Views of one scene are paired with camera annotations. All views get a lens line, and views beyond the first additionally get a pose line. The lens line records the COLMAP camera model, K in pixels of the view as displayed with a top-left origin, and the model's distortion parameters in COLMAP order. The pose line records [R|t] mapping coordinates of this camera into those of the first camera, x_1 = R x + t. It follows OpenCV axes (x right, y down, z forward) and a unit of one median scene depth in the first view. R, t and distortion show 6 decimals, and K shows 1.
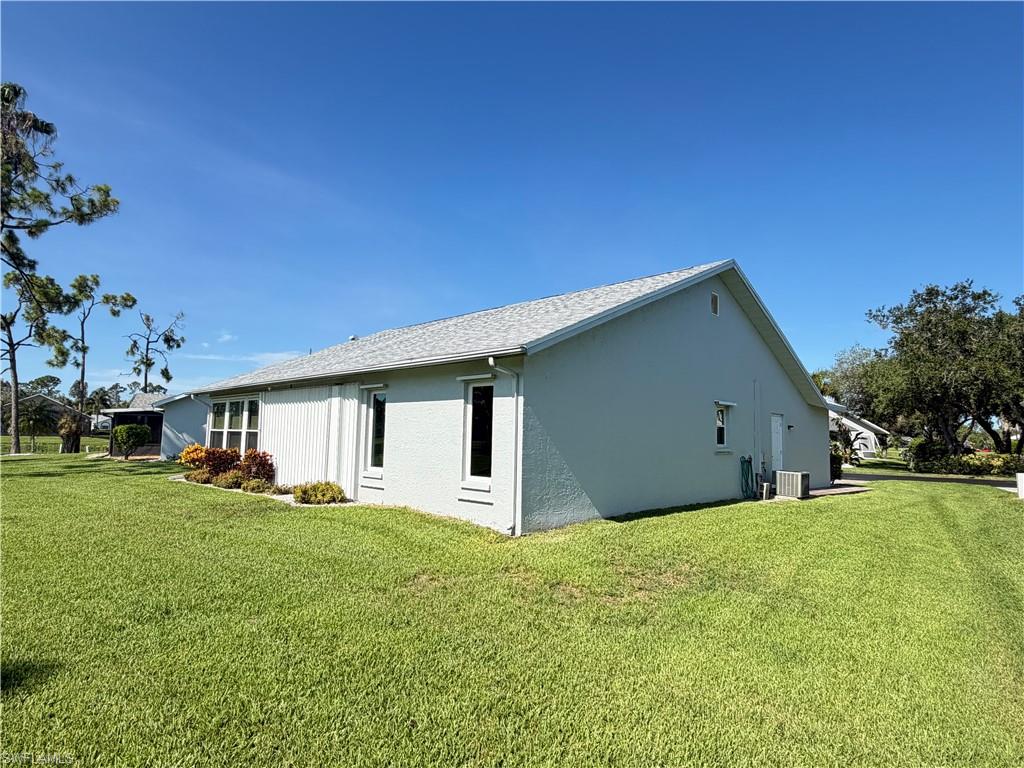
lens RADIAL K [[581.5, 0, 512.0], [0, 581.5, 384.0], [0, 0, 1]] dist [-0.000397, -0.001566]
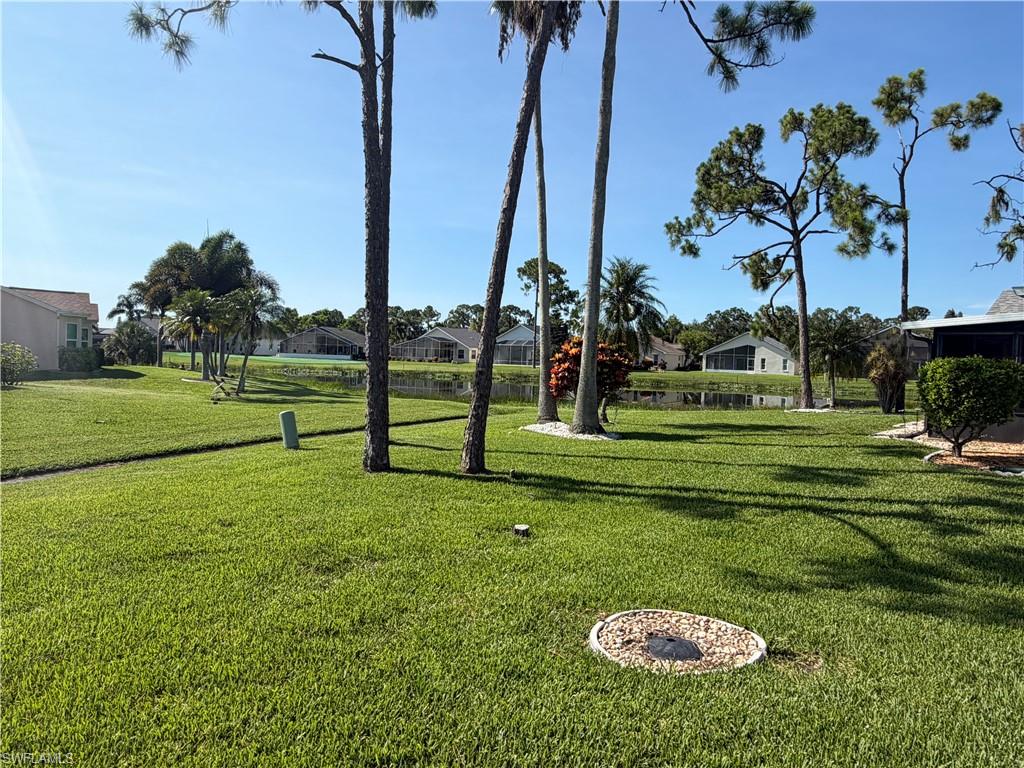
lens RADIAL K [[704.8, 0, 512.0], [0, 704.8, 384.0], [0, 0, 1]] dist [-0.001041, -0.001508]
pose [[0.354972, 0.024283, -0.934561, -0.269365], [0.066108, 0.996508, 0.051002, 0.035420], [0.932537, -0.079886, 0.352127, 0.448868]]
